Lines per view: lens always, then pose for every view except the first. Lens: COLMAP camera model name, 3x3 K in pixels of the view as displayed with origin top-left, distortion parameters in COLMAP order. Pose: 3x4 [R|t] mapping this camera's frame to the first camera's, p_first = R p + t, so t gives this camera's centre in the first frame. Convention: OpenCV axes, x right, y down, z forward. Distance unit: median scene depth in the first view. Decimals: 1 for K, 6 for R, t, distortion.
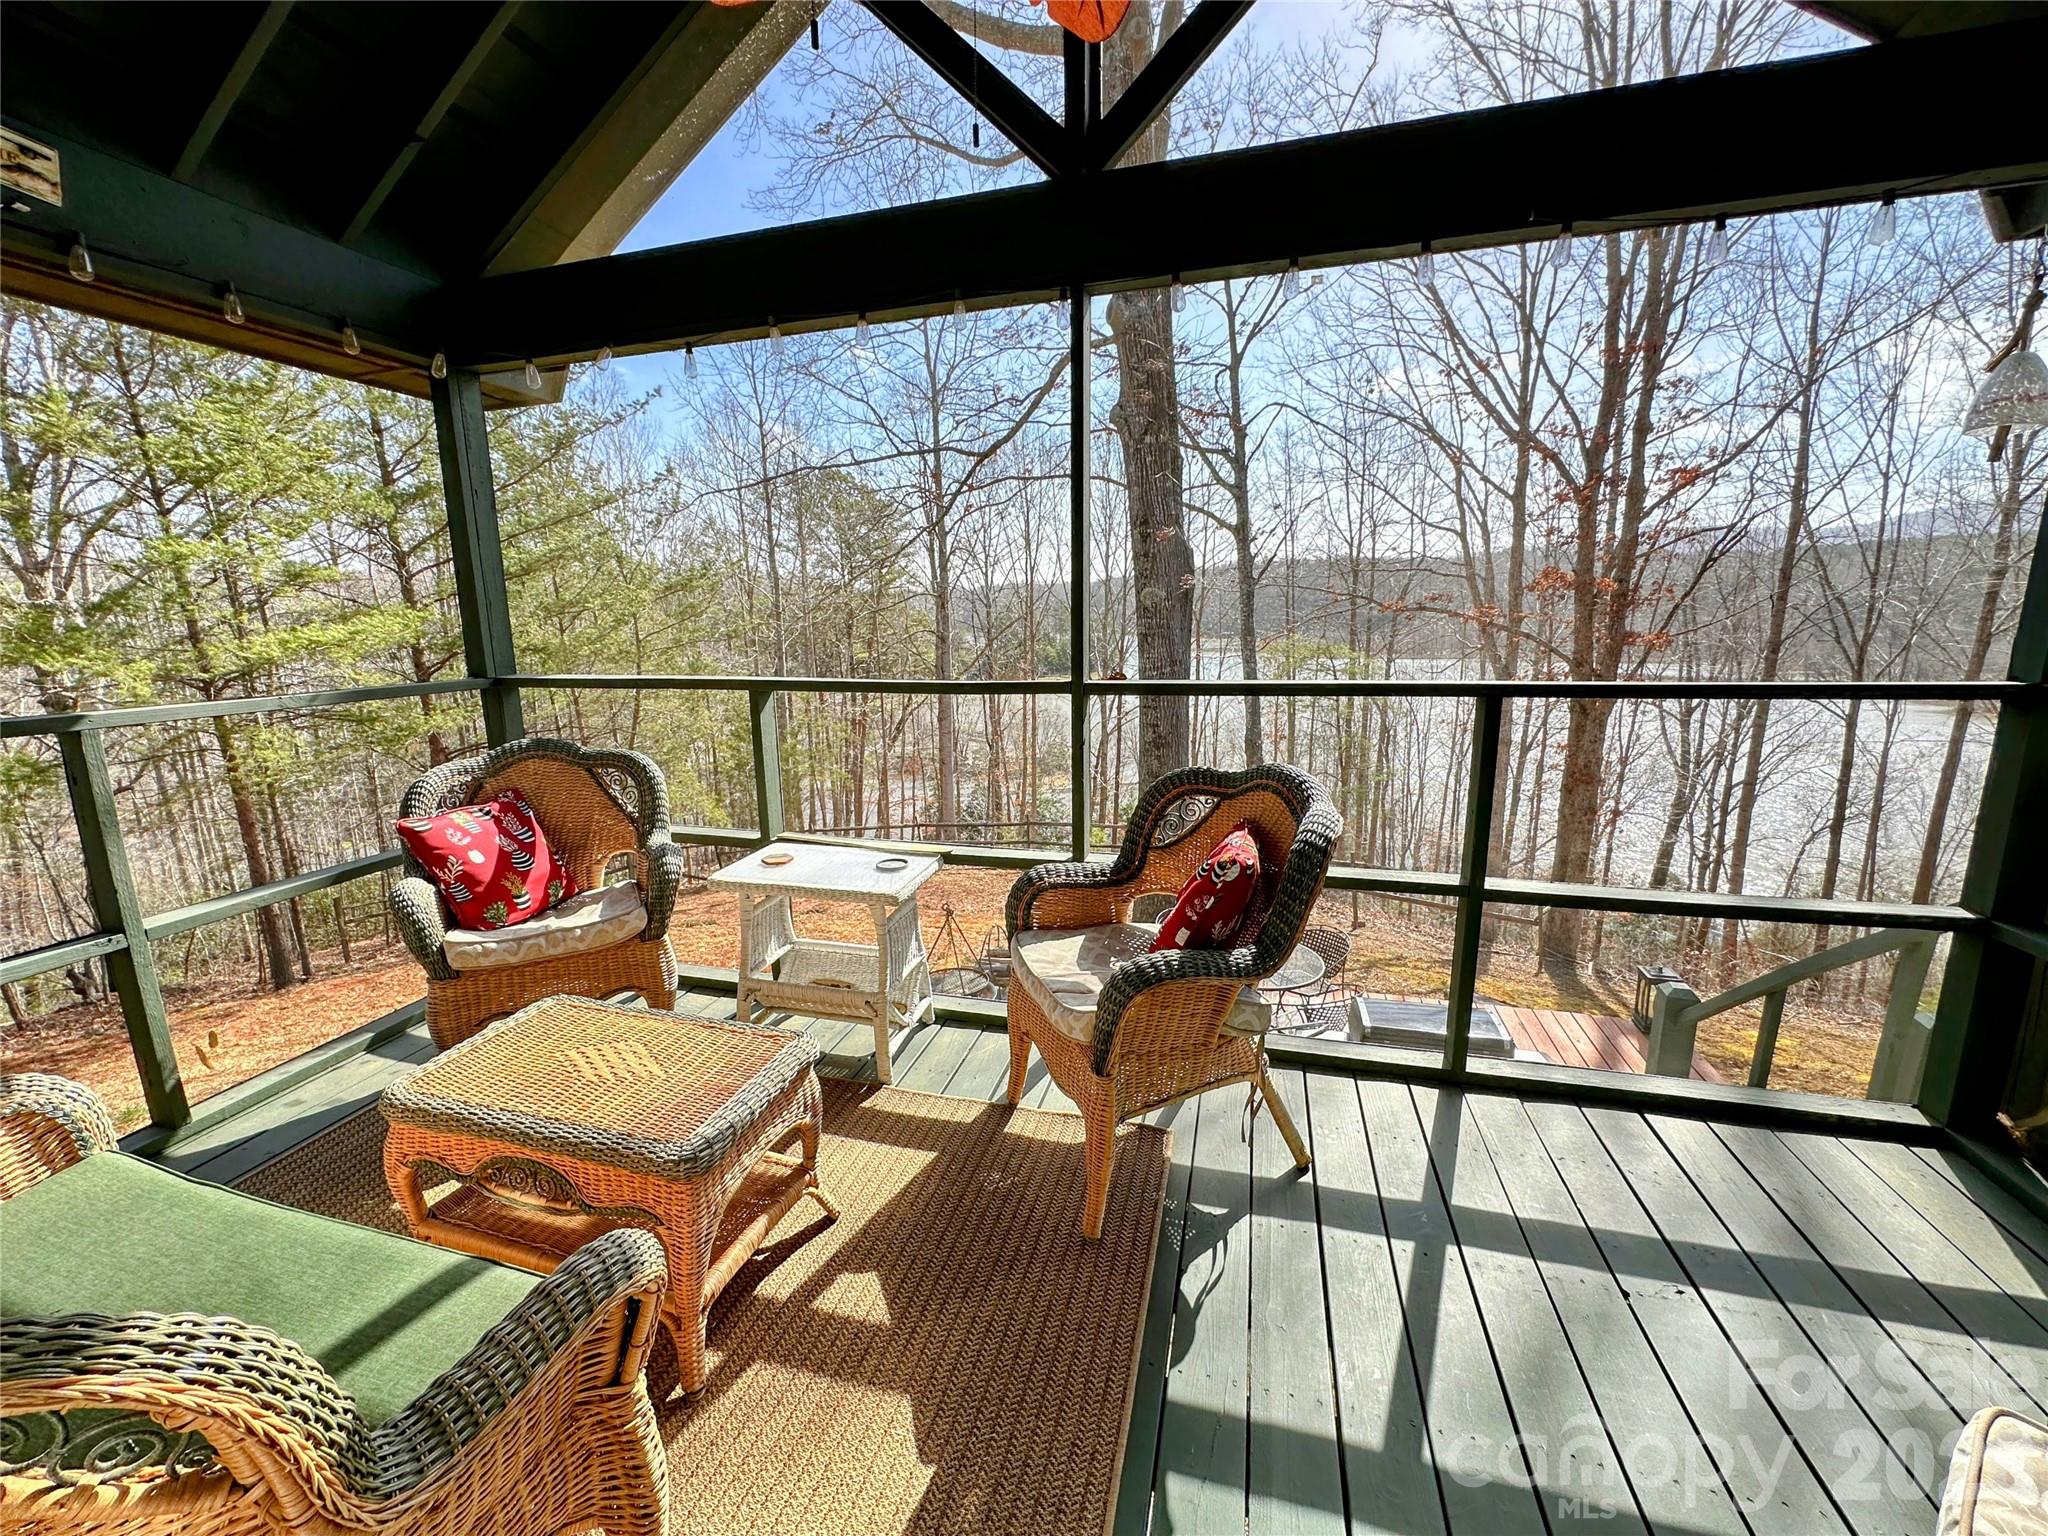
lens RADIAL K [[819.8, 0, 1023.5], [0, 819.8, 768.2], [0, 0, 1]] dist [-0.001066, -0.000036]
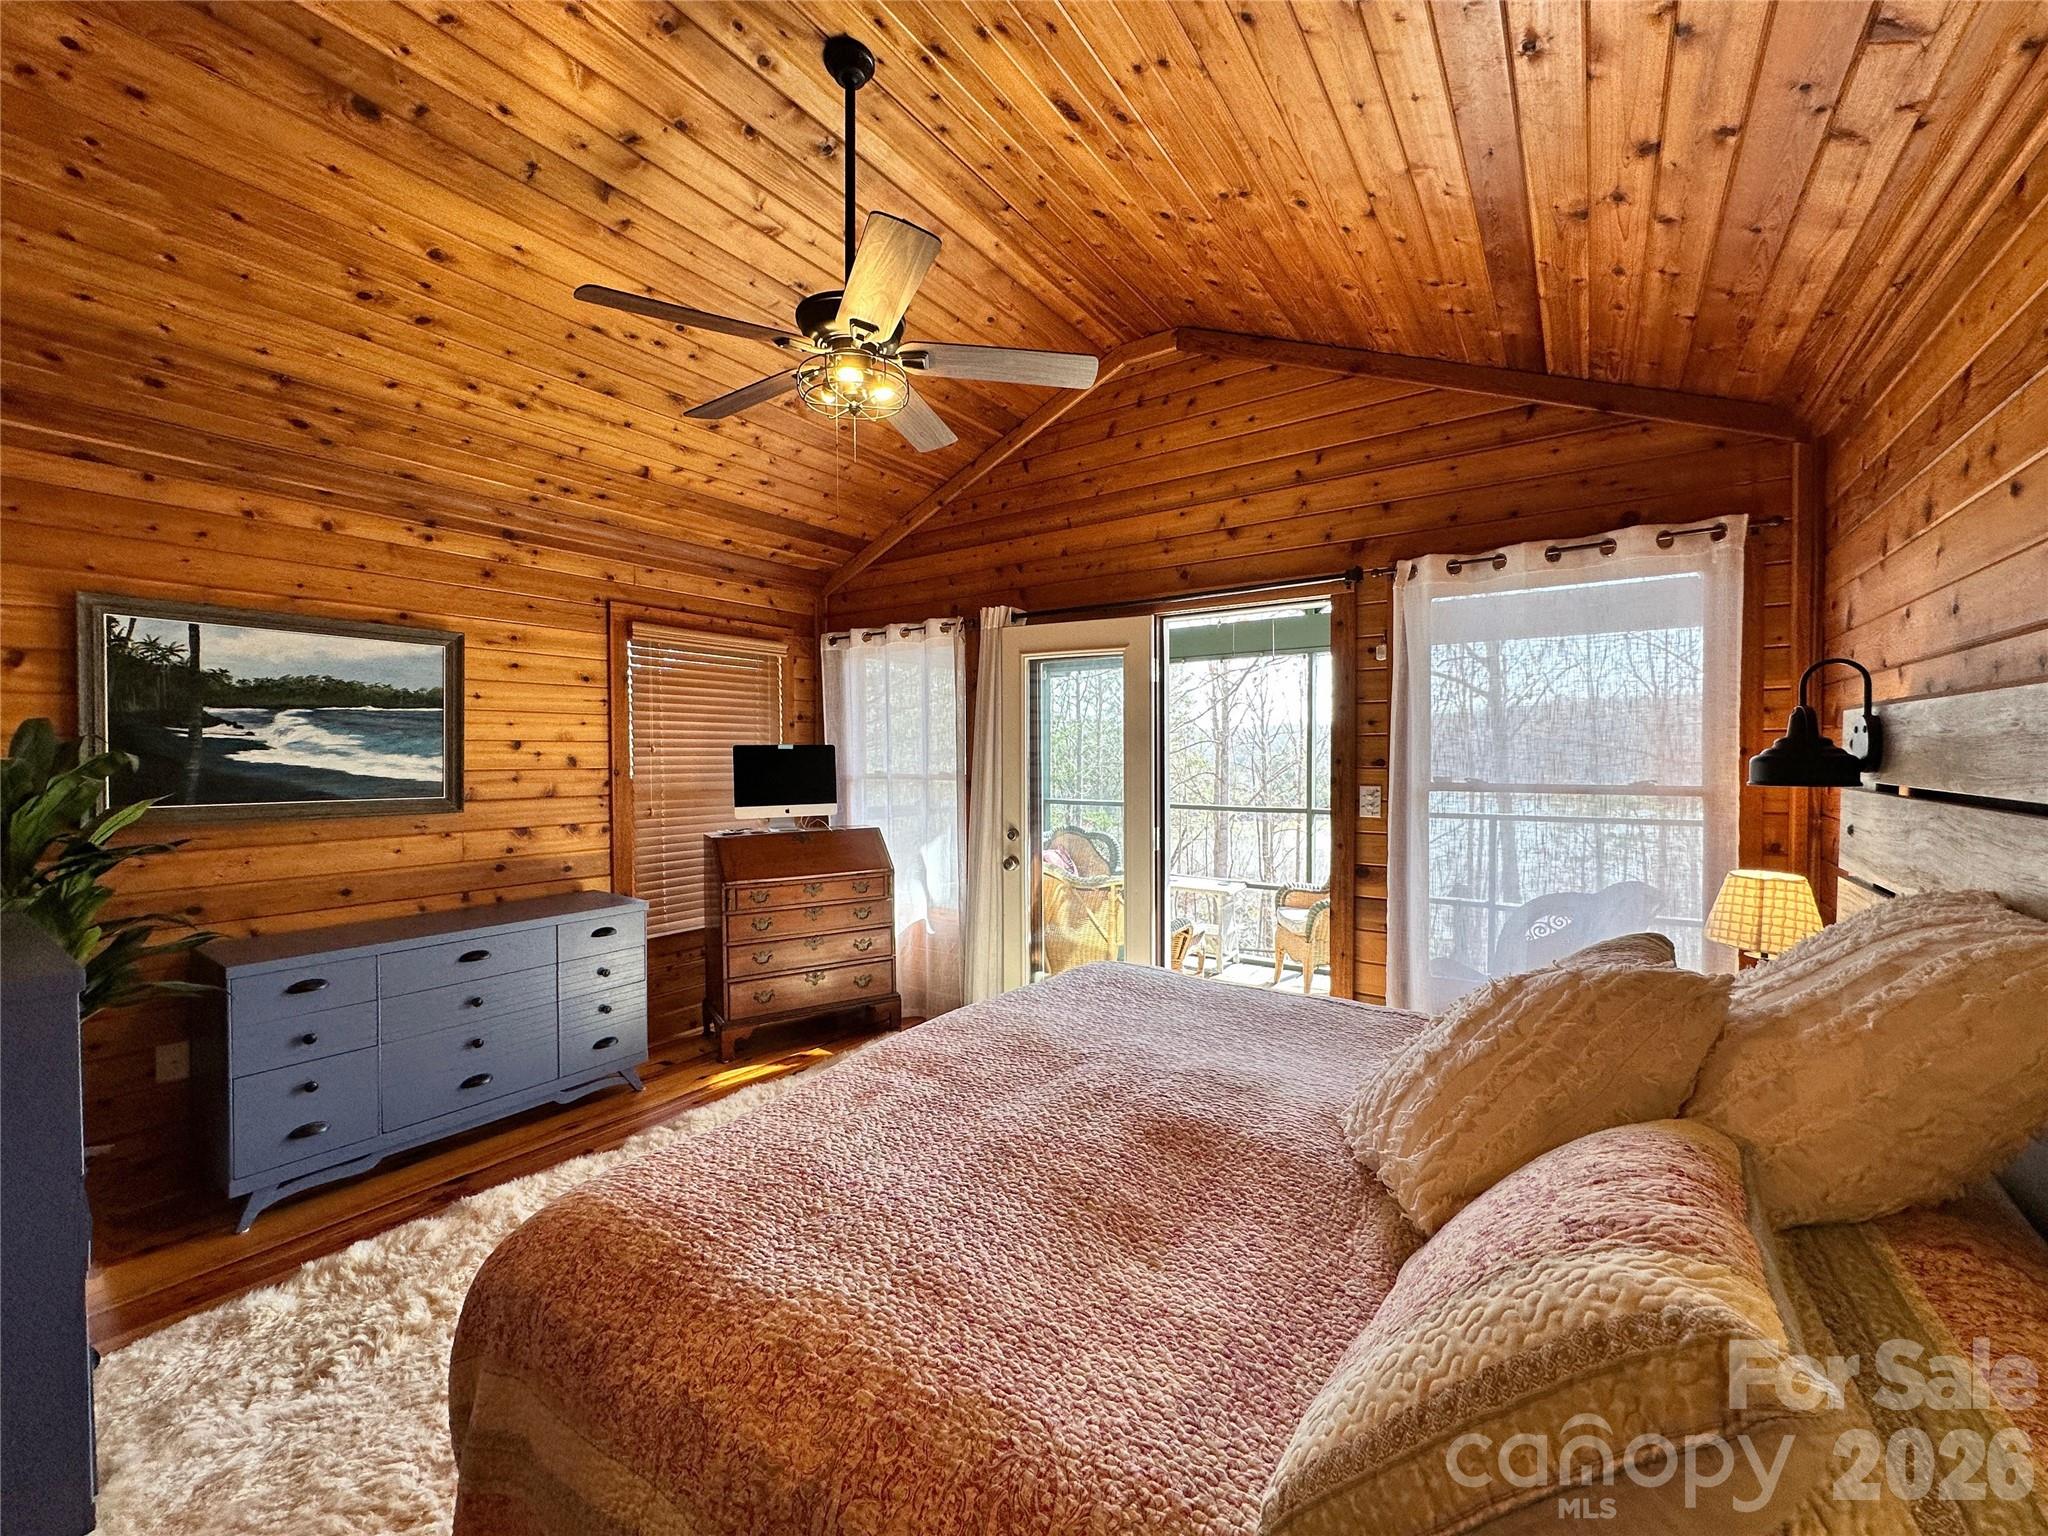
lens RADIAL K [[819.8, 0, 1021.5], [0, 819.8, 760.1], [0, 0, 1]] dist [-0.001066, -0.000036]
pose [[0.946487, 0.016756, -0.322308, 0.029666], [-0.073448, 0.983631, -0.164549, 0.174234], [0.314275, 0.179416, 0.932224, -1.238497]]
